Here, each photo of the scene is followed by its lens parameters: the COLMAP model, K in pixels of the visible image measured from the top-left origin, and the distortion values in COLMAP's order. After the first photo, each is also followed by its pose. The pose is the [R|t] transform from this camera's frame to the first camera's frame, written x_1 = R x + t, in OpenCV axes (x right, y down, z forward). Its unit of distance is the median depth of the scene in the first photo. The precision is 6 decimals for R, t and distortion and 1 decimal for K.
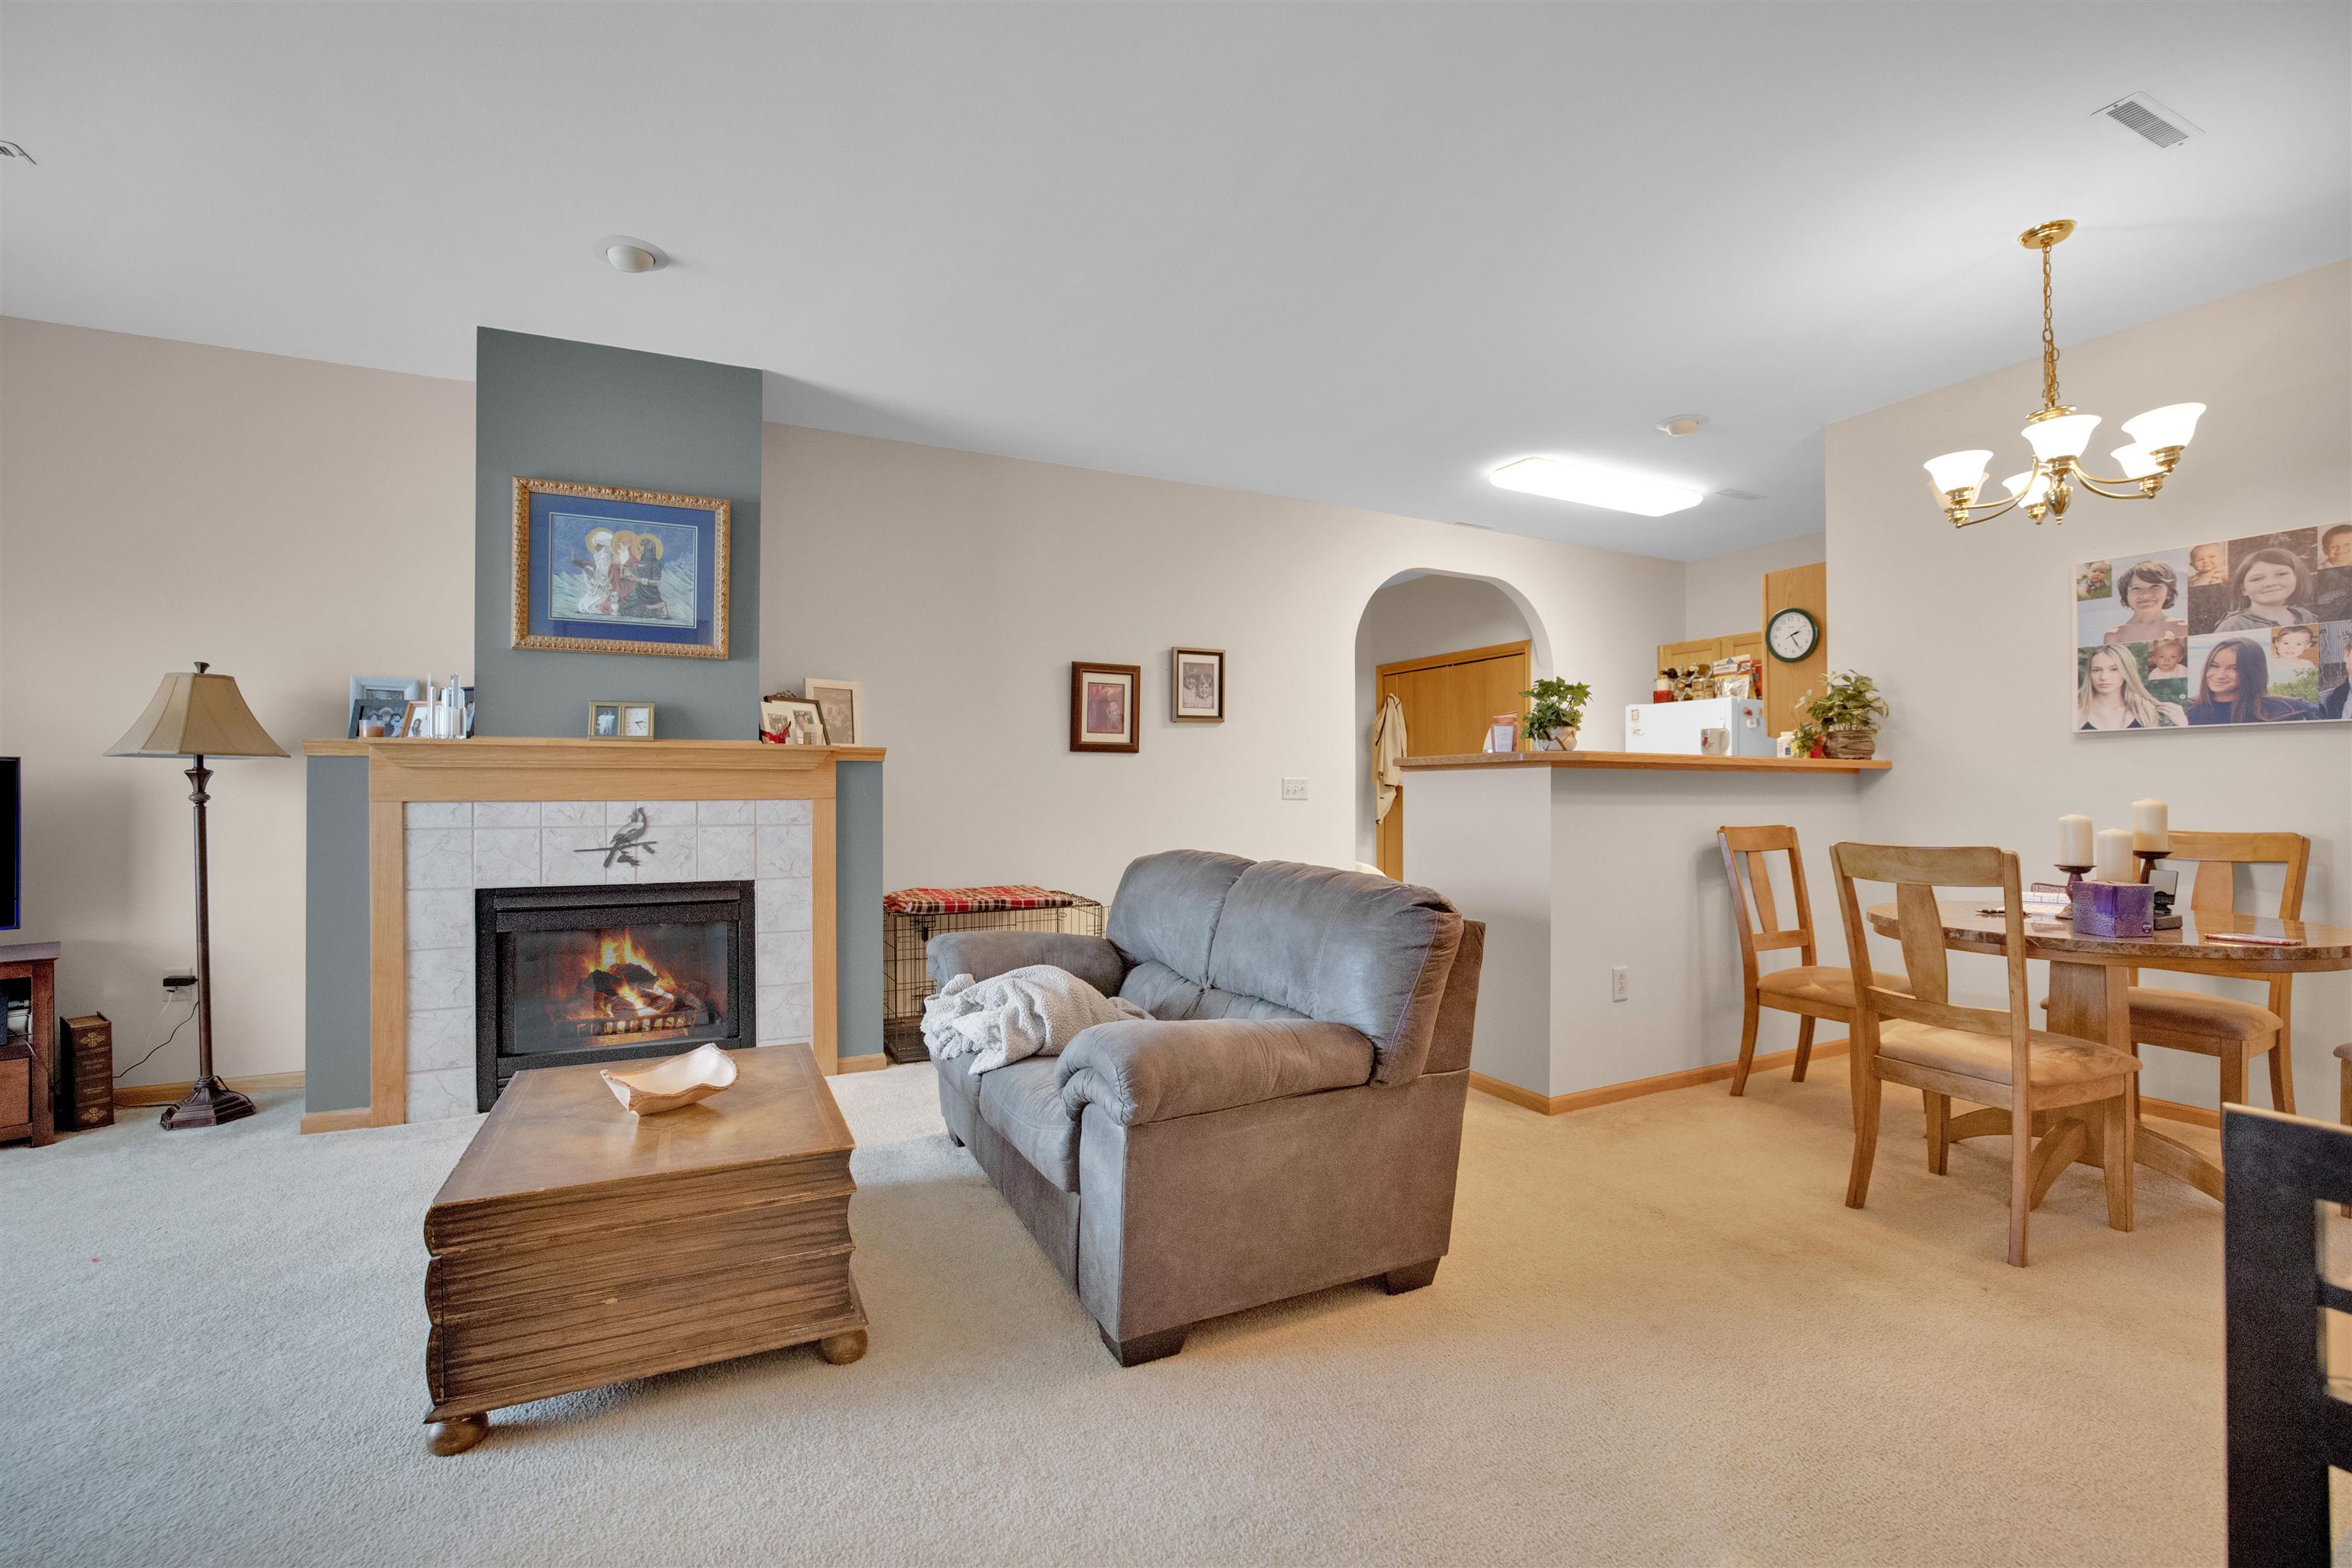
lens RADIAL K [[1003.9, 0, 1183.3], [0, 1003.9, 784.0], [0, 0, 1]] dist [-0.041304, 0.015349]
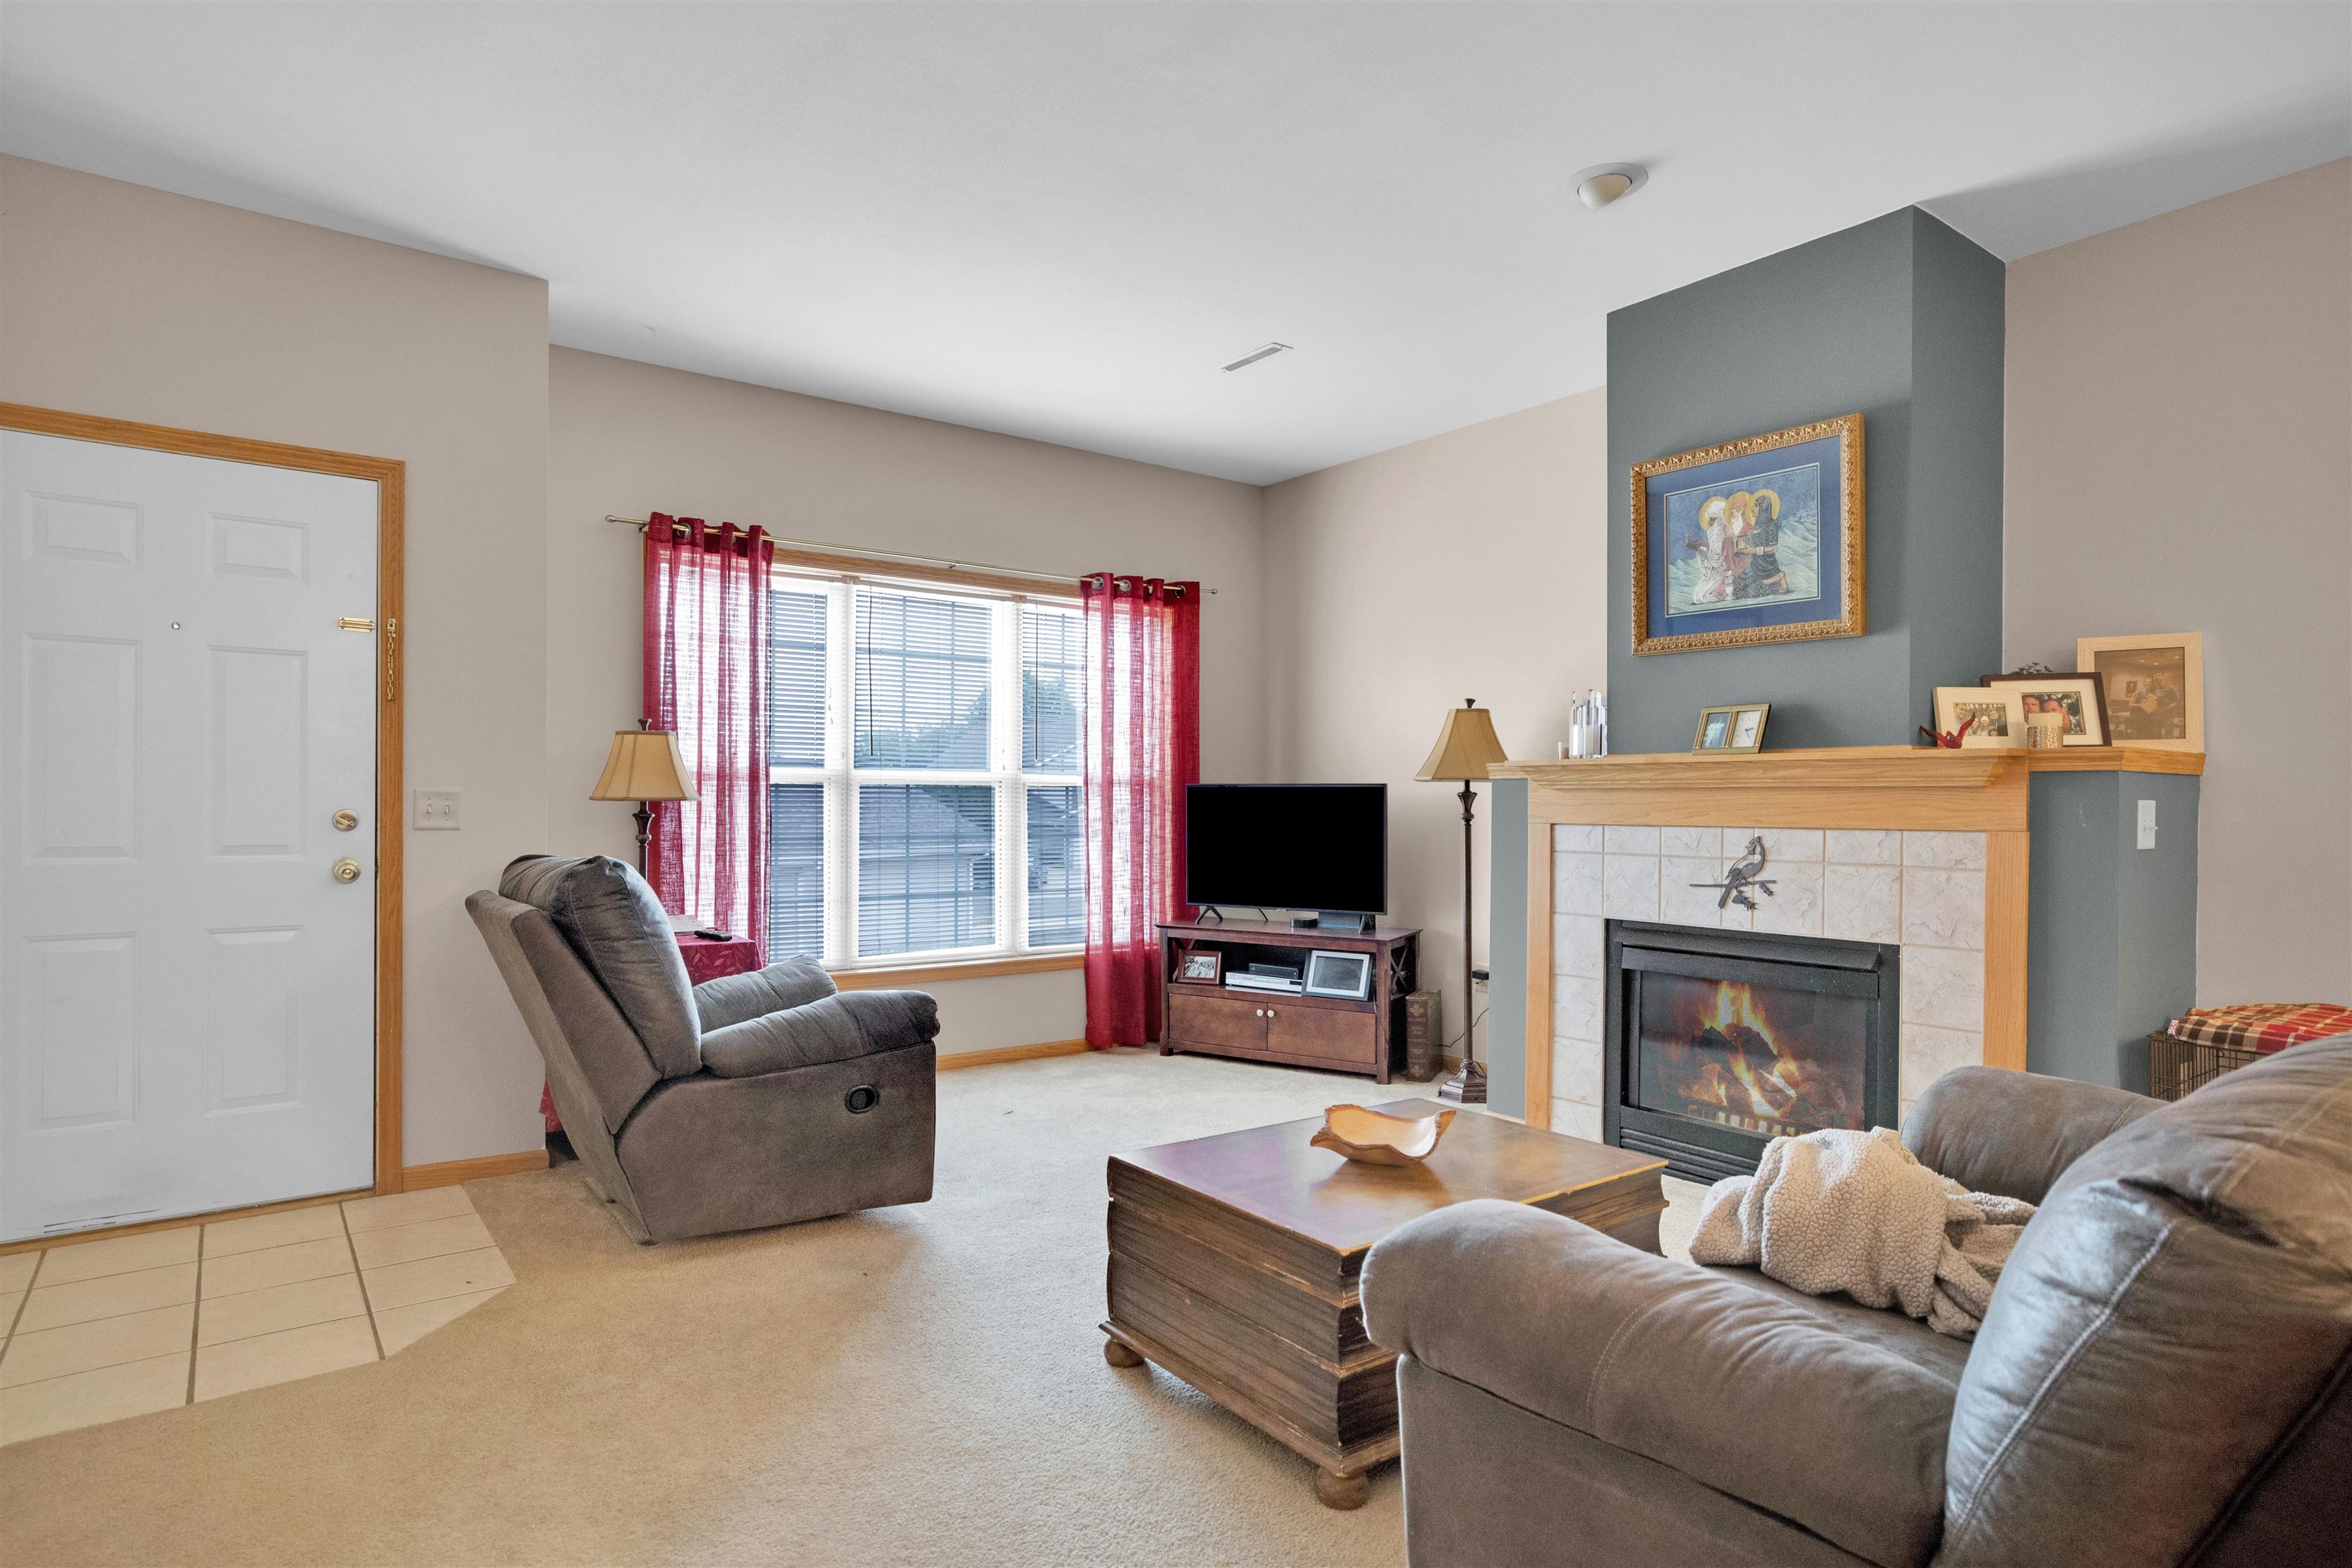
lens RADIAL K [[1269.3, 0, 1174.2], [0, 1269.3, 803.4], [0, 0, 1]] dist [-0.024888, -0.000226]
pose [[0.183369, 0.004078, -0.983036, 0.366050], [0.000765, 0.999991, 0.004291, -0.007654], [0.983044, -0.001539, 0.183365, 0.361130]]
